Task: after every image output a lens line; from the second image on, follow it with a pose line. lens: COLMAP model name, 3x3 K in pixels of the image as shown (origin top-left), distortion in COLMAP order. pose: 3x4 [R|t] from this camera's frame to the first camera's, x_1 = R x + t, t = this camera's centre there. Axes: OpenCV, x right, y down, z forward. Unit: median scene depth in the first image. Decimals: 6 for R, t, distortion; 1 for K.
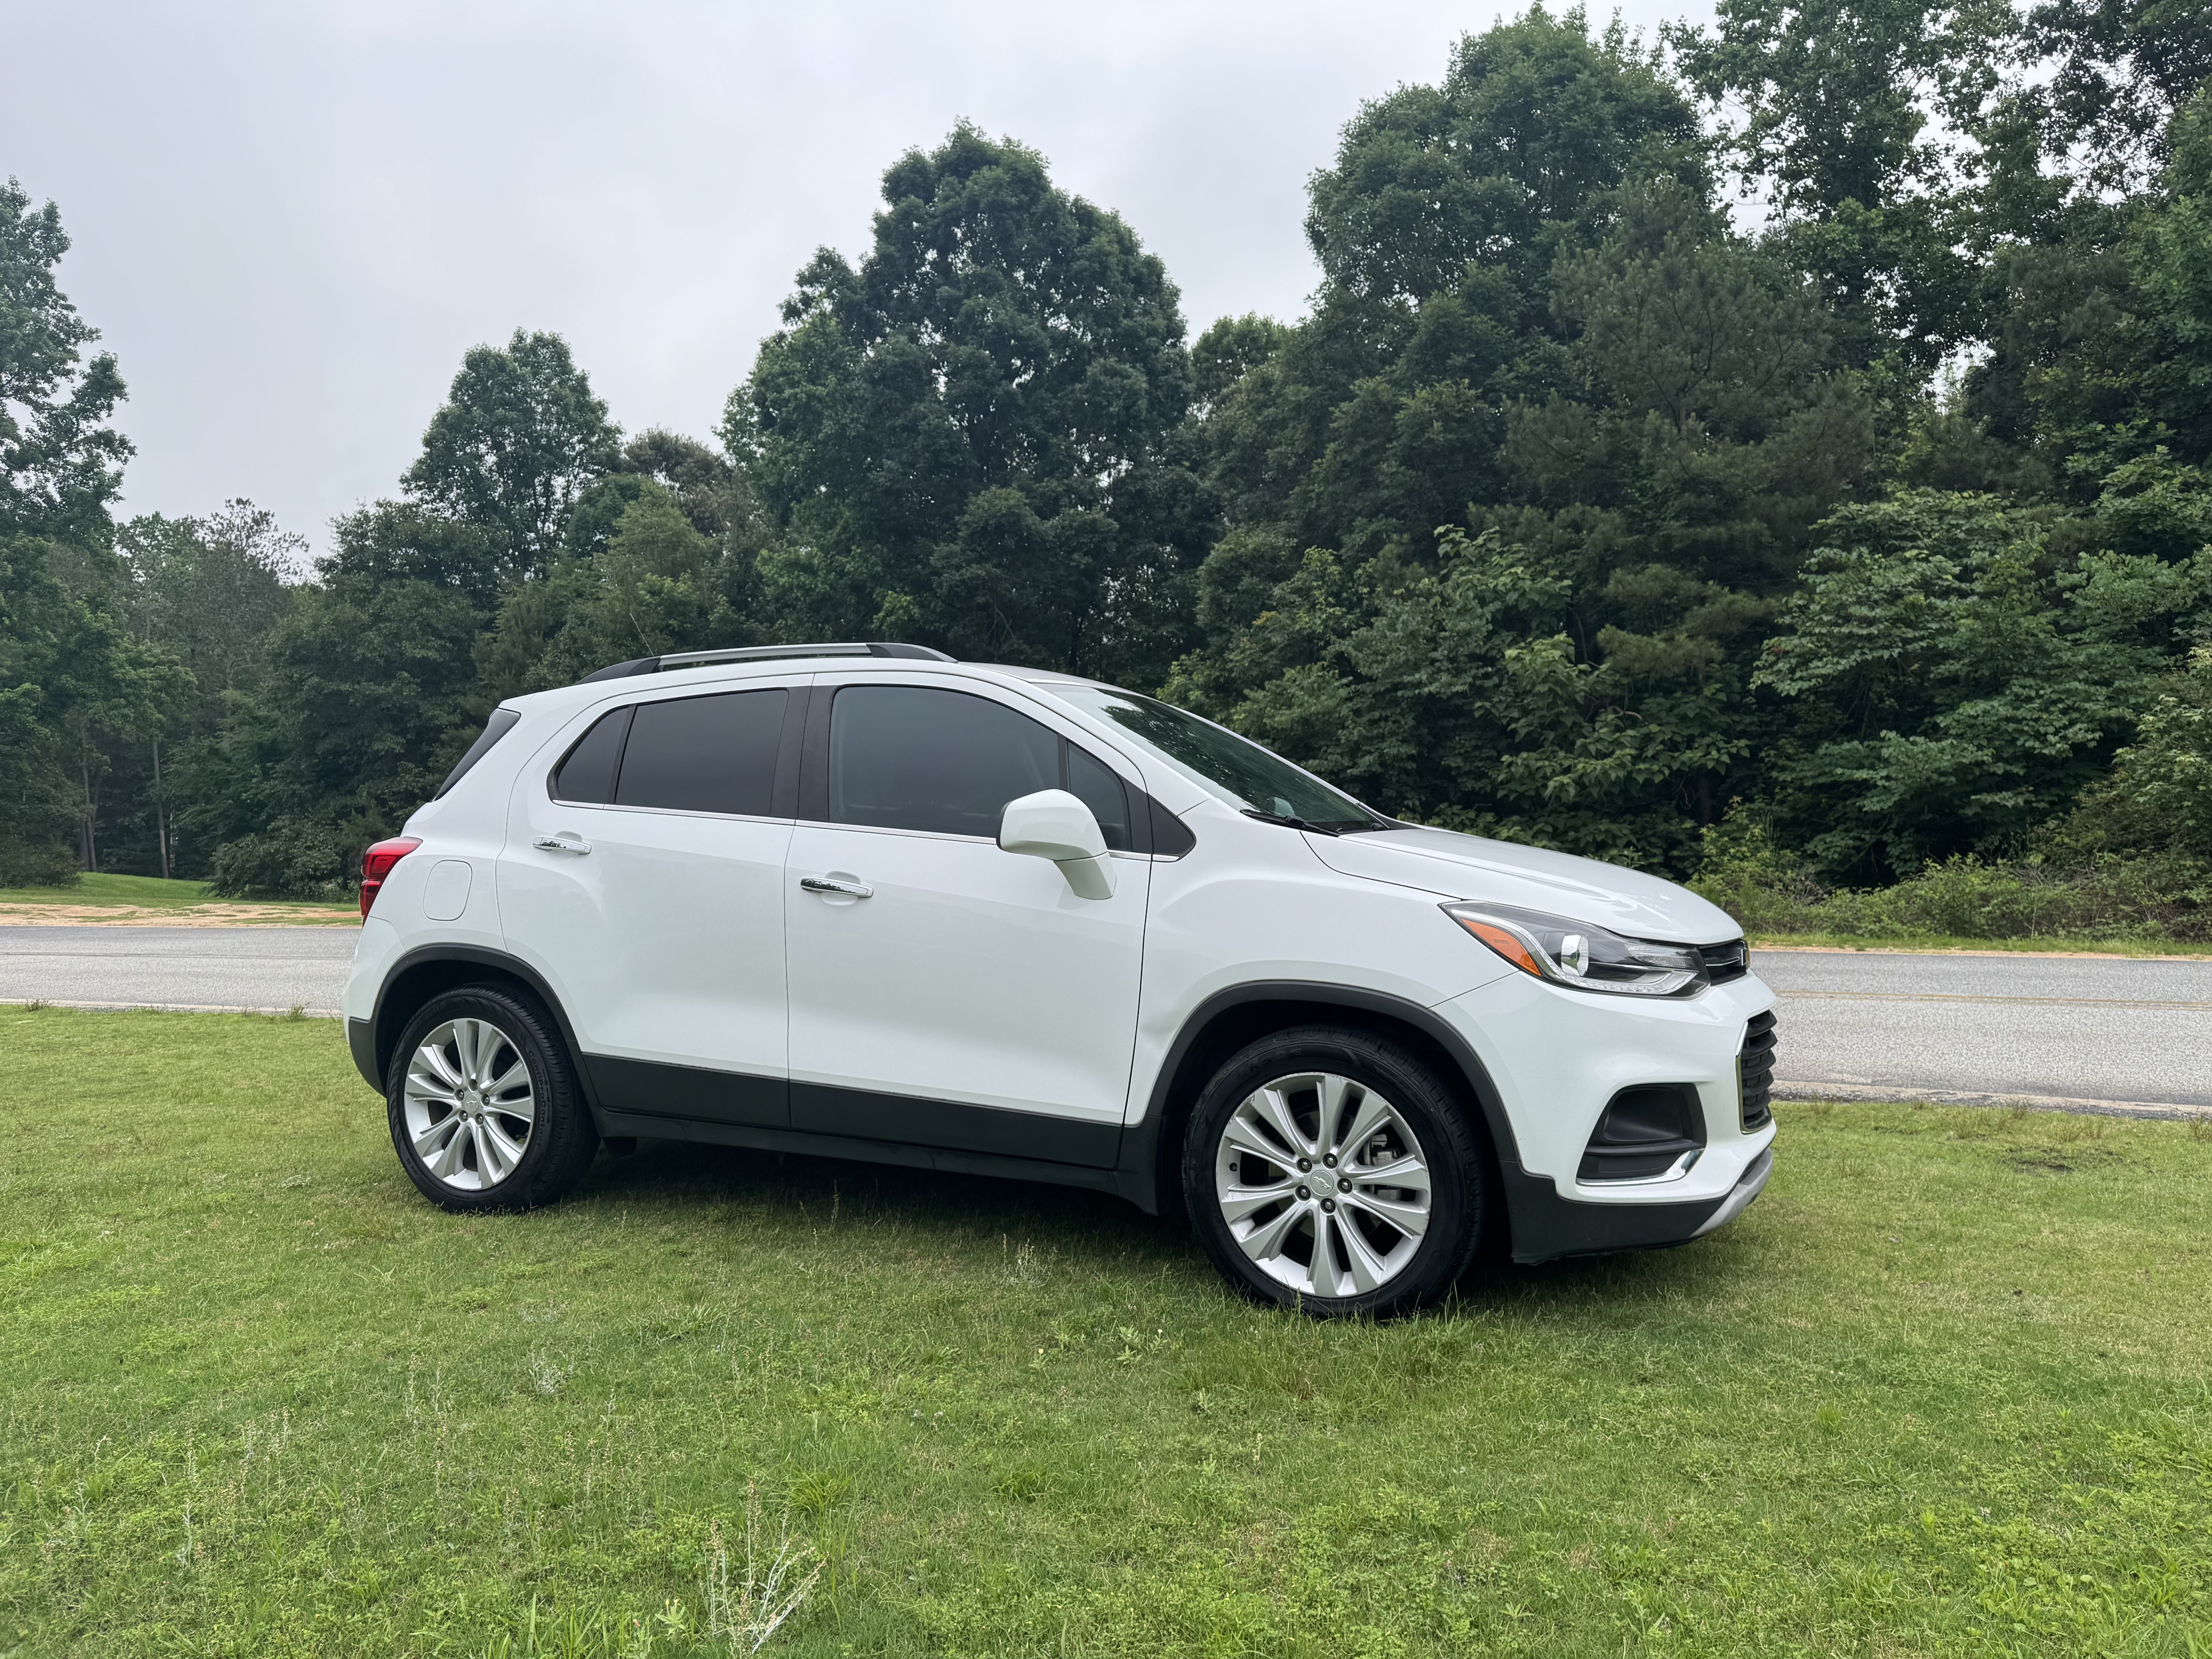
lens RADIAL K [[1546.1, 0, 1104.9], [0, 1546.1, 874.2], [0, 0, 1]] dist [0.105251, -0.140155]
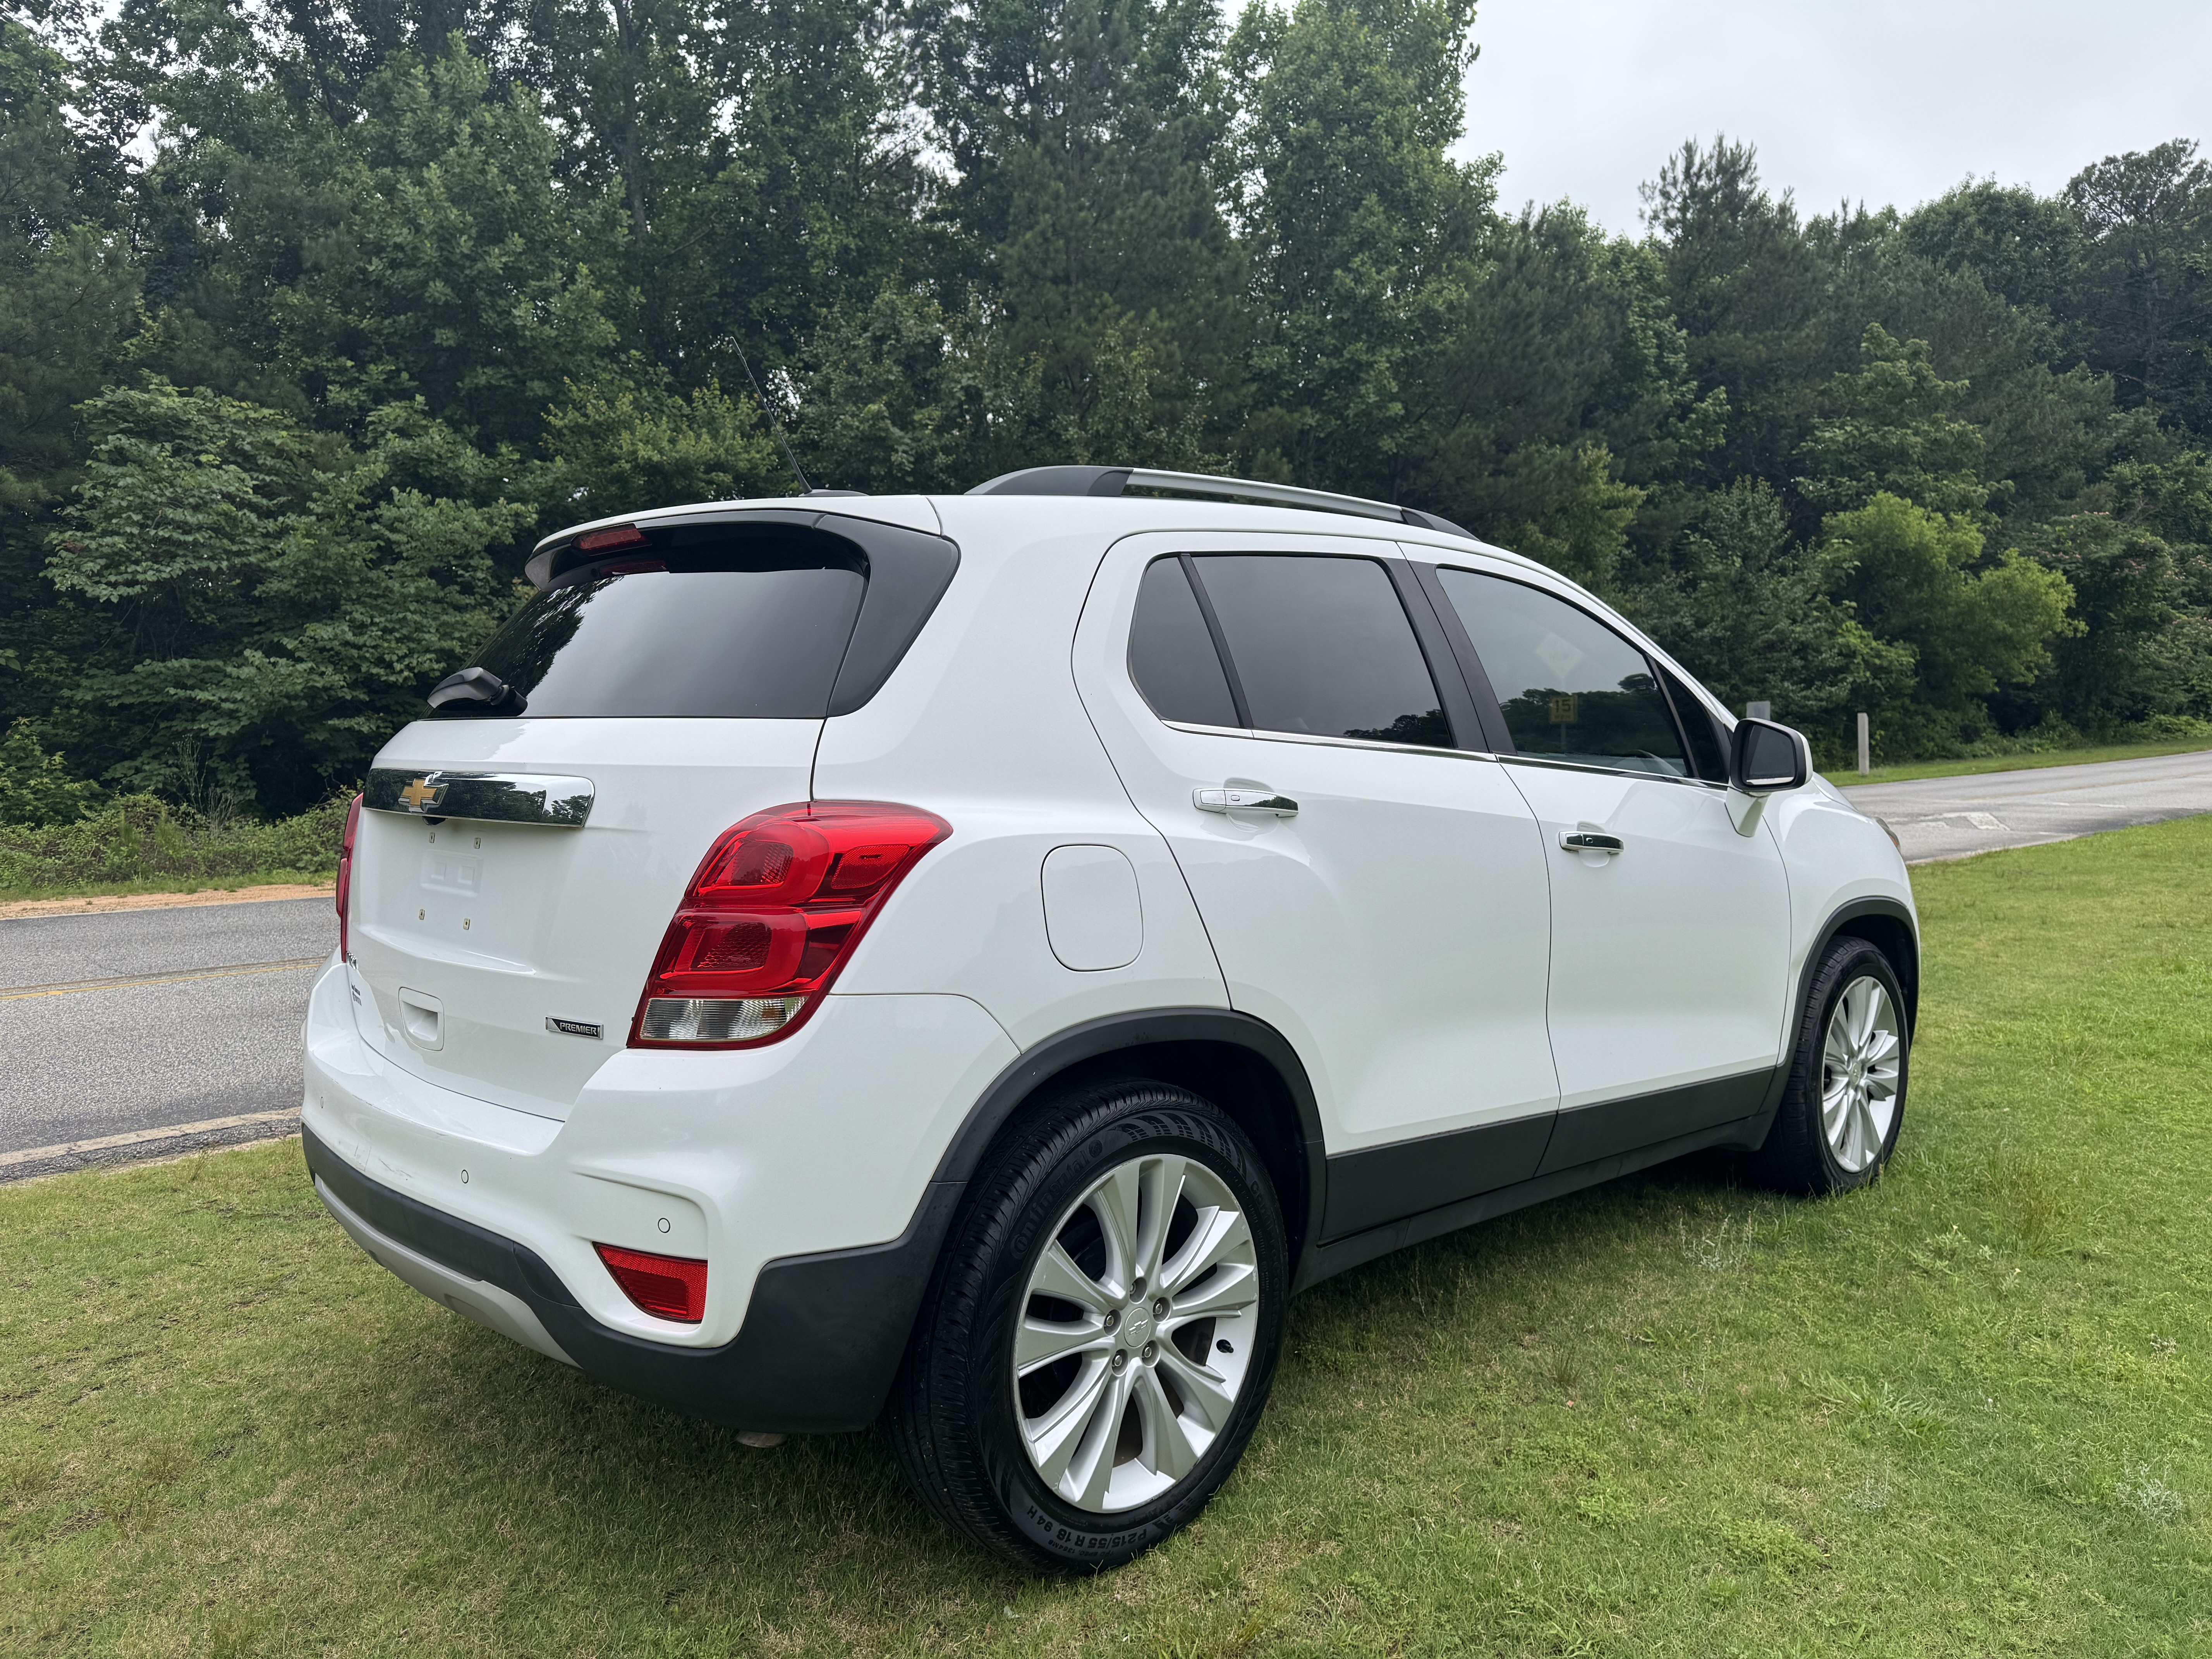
lens RADIAL K [[1546.1, 0, 1104.9], [0, 1546.1, 874.2], [0, 0, 1]] dist [0.105251, -0.140155]
pose [[0.405497, -0.076394, 0.910899, -0.156026], [0.032549, 0.997076, 0.069131, -0.005935], [-0.913517, 0.001616, 0.406798, 0.148447]]
